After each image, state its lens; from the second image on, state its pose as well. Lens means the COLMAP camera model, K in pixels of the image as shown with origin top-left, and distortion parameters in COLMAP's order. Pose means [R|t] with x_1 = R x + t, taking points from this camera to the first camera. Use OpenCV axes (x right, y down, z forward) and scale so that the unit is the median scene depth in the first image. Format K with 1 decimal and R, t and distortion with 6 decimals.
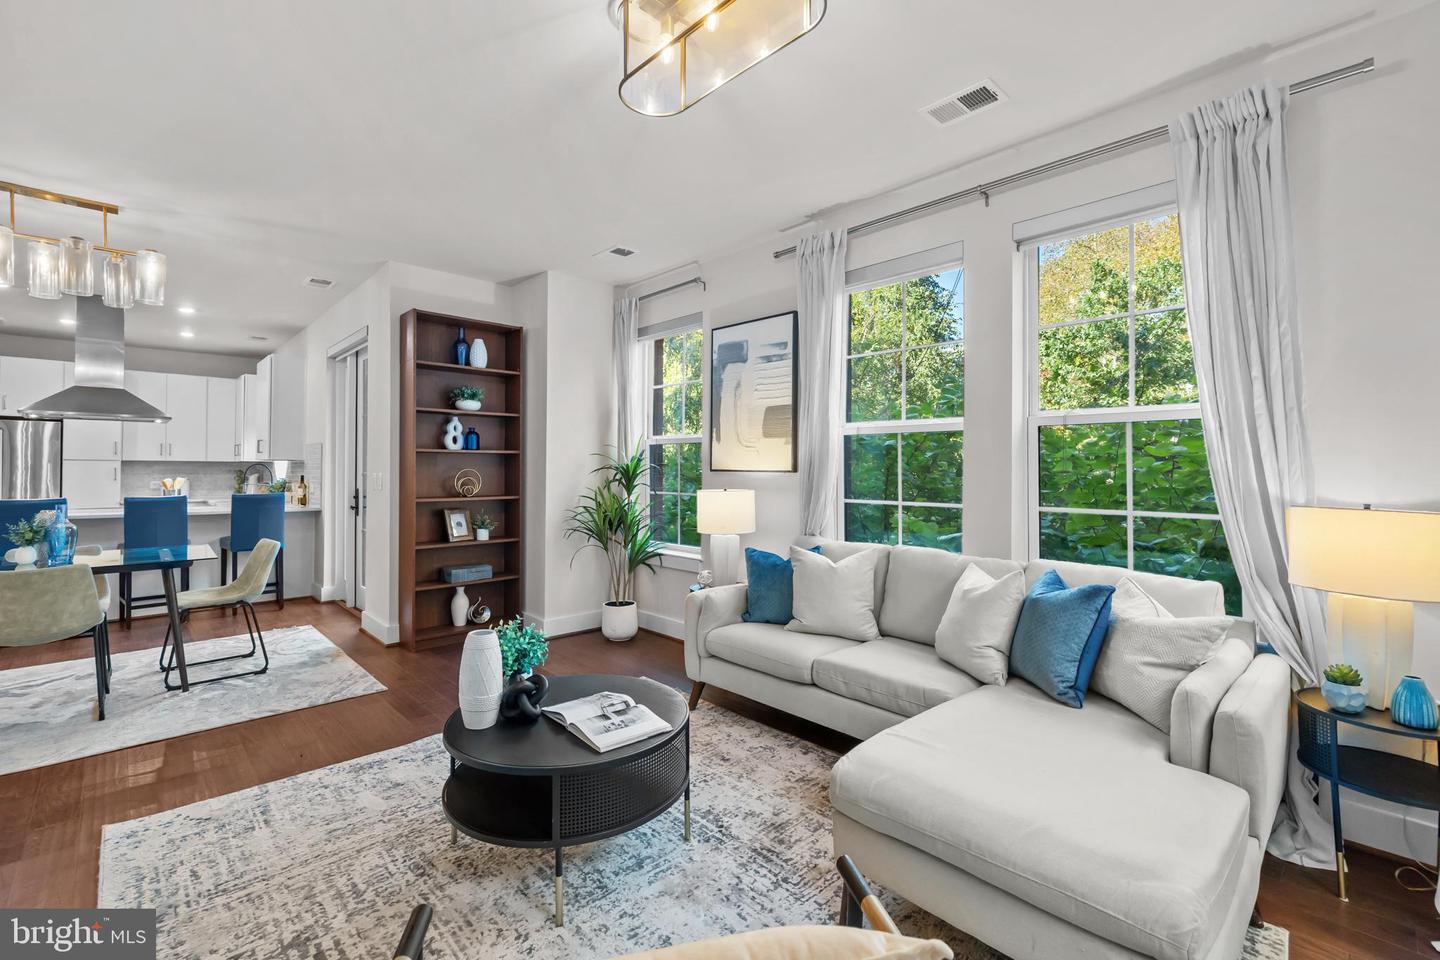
lens RADIAL K [[612.4, 0, 713.3], [0, 612.4, 470.5], [0, 0, 1]] dist [0.004914, -0.000197]
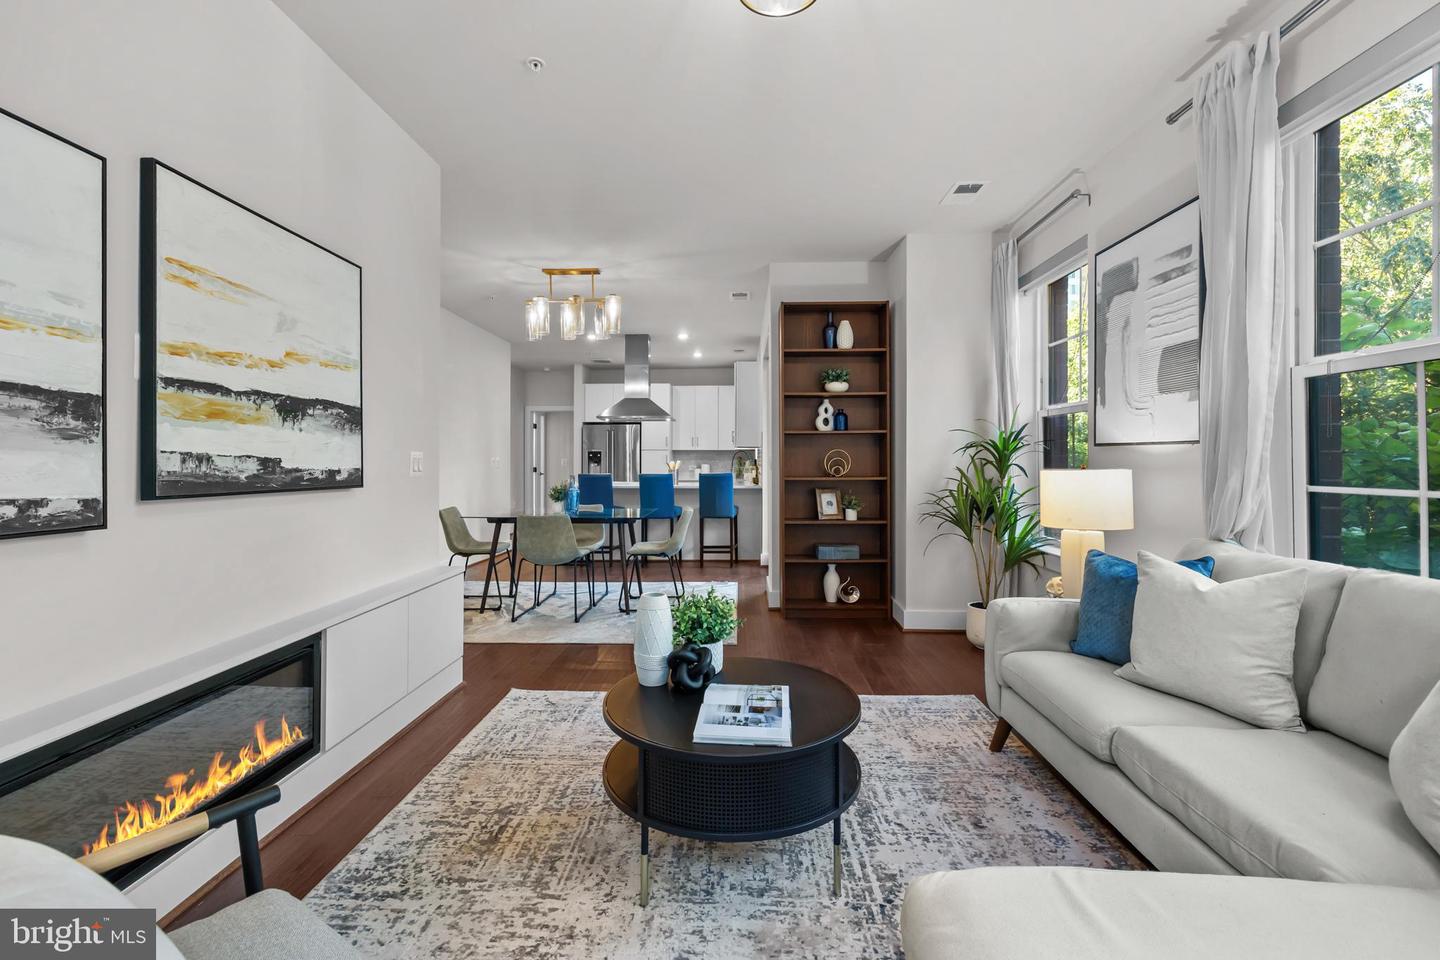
lens RADIAL K [[612.4, 0, 729.4], [0, 612.4, 459.9], [0, 0, 1]] dist [0.004914, -0.000197]
pose [[0.709463, -0.005255, -0.704723, 0.233232], [0.003910, 0.999986, -0.003521, 0.021471], [0.704732, -0.000257, 0.709474, 0.184223]]
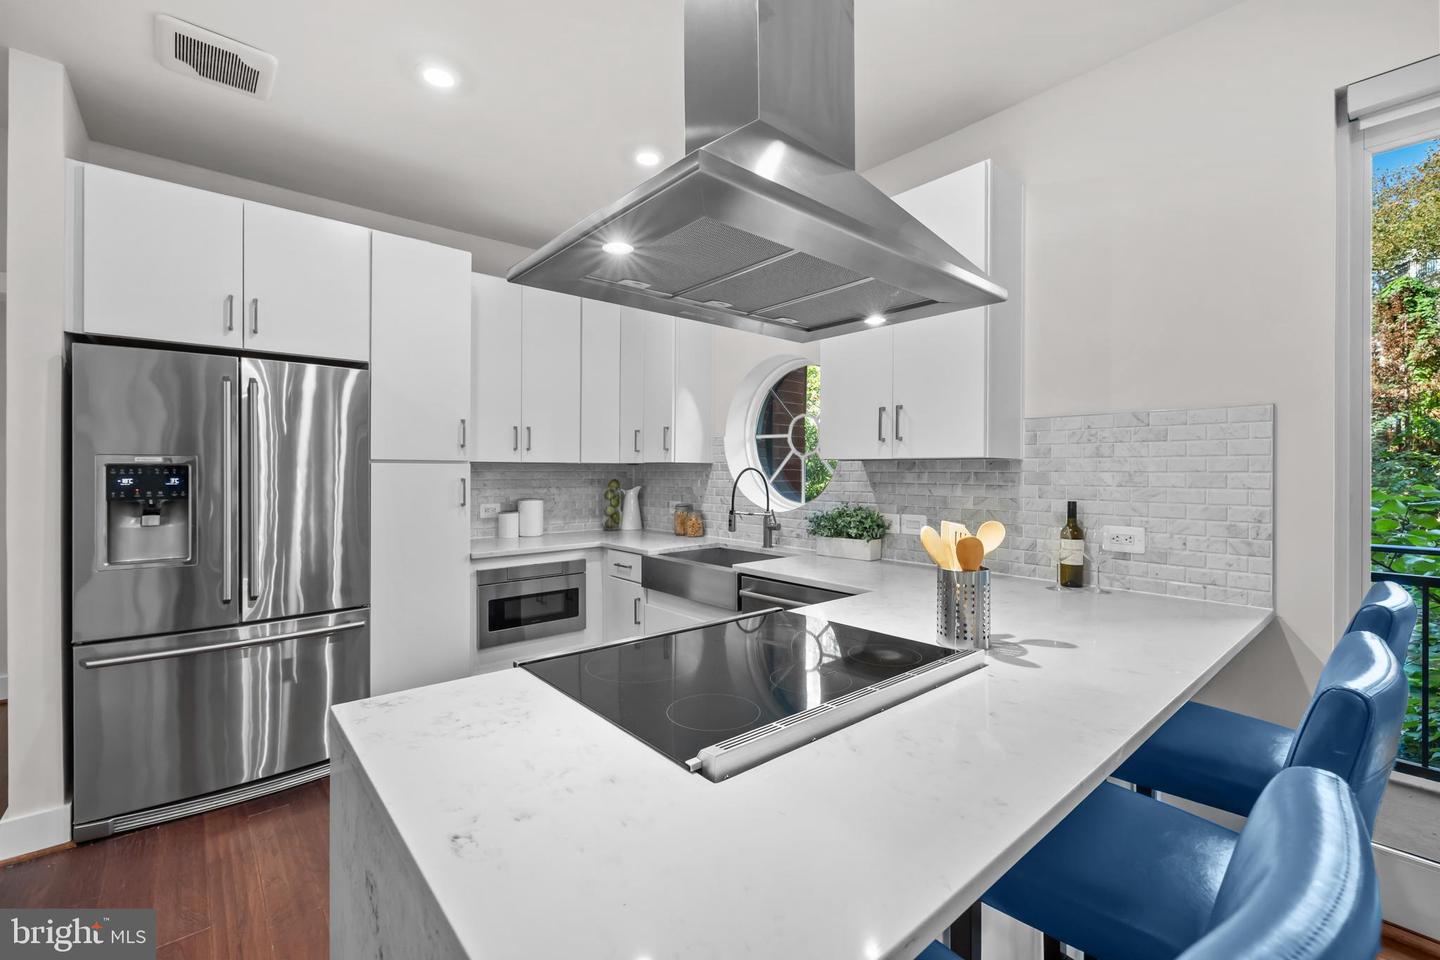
lens RADIAL K [[612.4, 0, 722.7], [0, 612.4, 470.8], [0, 0, 1]] dist [0.004914, -0.000197]
pose [[0.998644, -0.003296, -0.051953, -1.401255], [0.003324, 0.999994, 0.000448, -0.017523], [0.051951, -0.000620, 0.998649, 1.050470]]
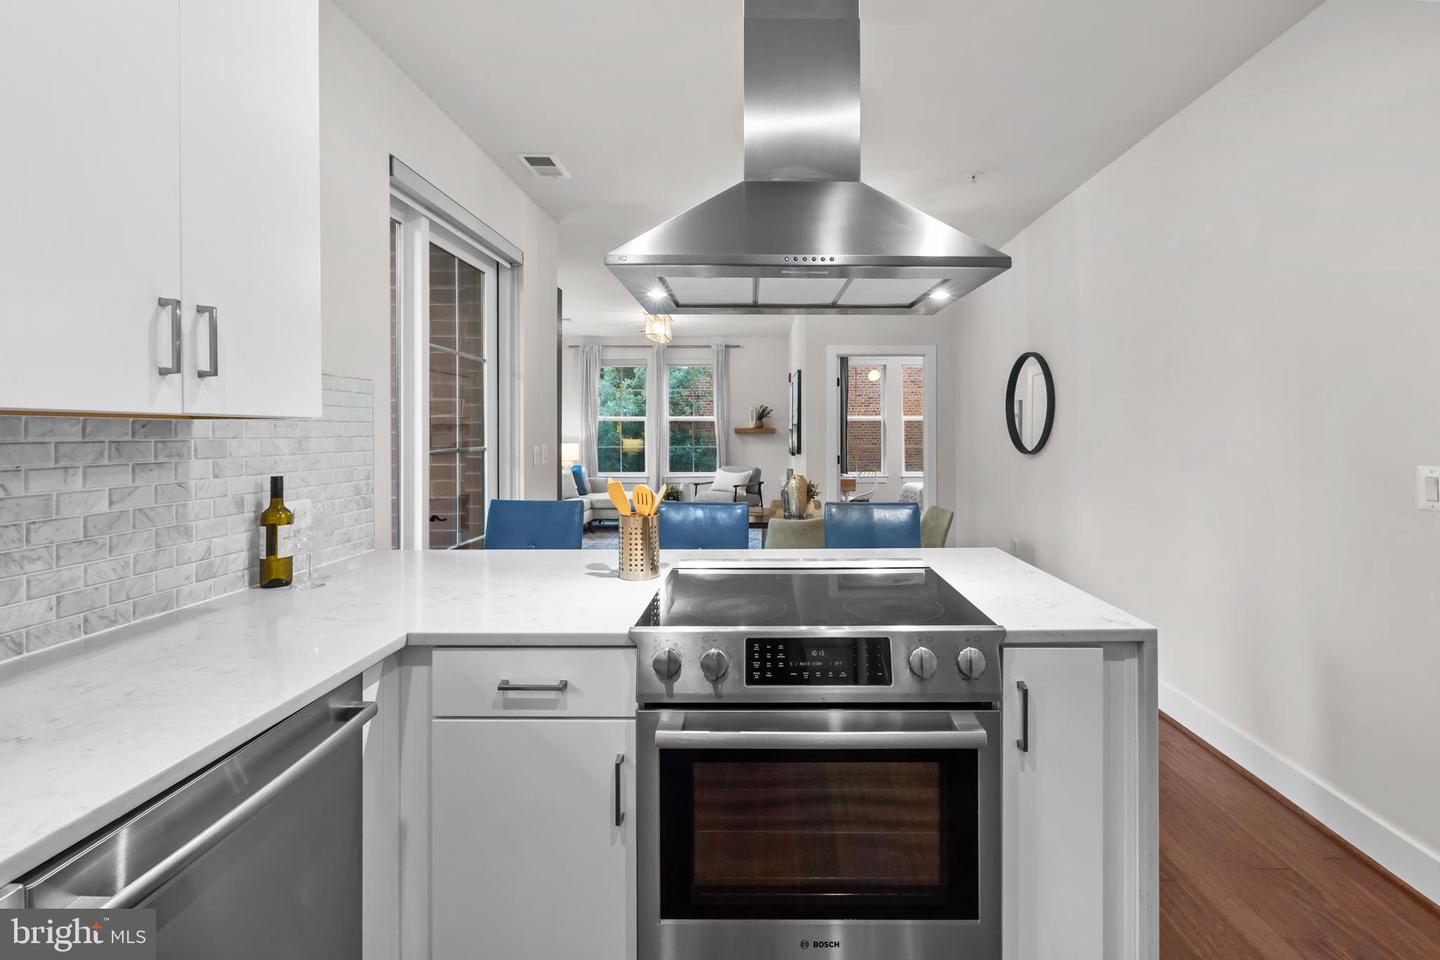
lens RADIAL K [[612.4, 0, 752.2], [0, 612.4, 439.9], [0, 0, 1]] dist [0.004914, -0.000197]
pose [[-0.708199, -0.012677, 0.705899, -1.663655], [-0.000693, 0.999851, 0.017261, -0.021938], [-0.706013, 0.011735, -0.708102, 1.711549]]
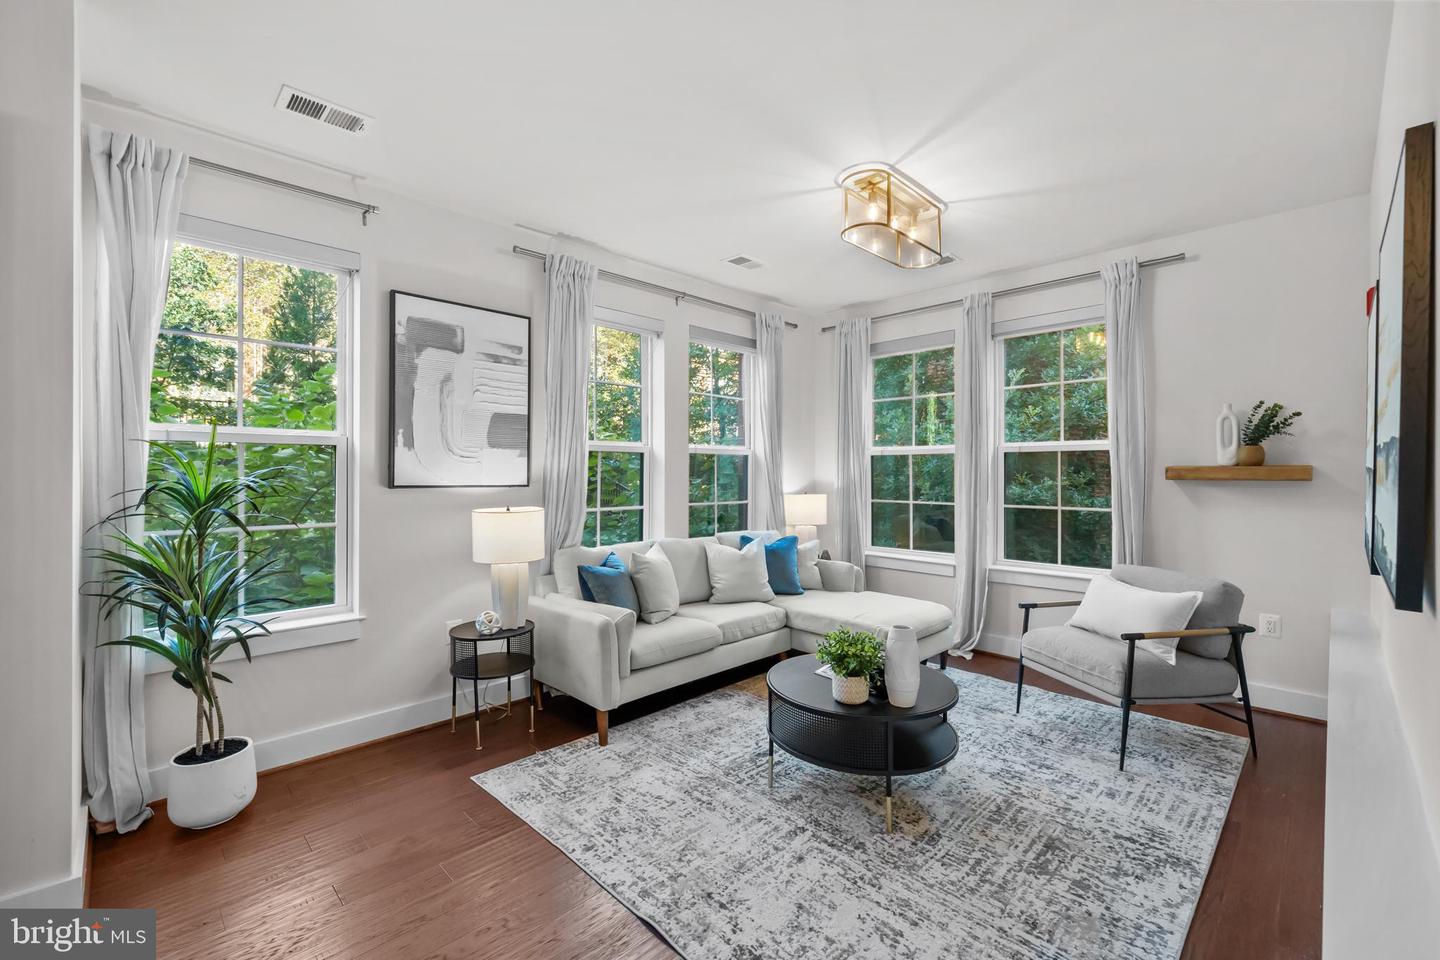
lens RADIAL K [[612.4, 0, 712.1], [0, 612.4, 471.1], [0, 0, 1]] dist [0.004914, -0.000197]
pose [[-0.004798, -0.000827, 0.999988, -0.821194], [0.002260, 0.999997, 0.000838, -0.020663], [-0.999986, 0.002264, -0.004796, 0.716540]]
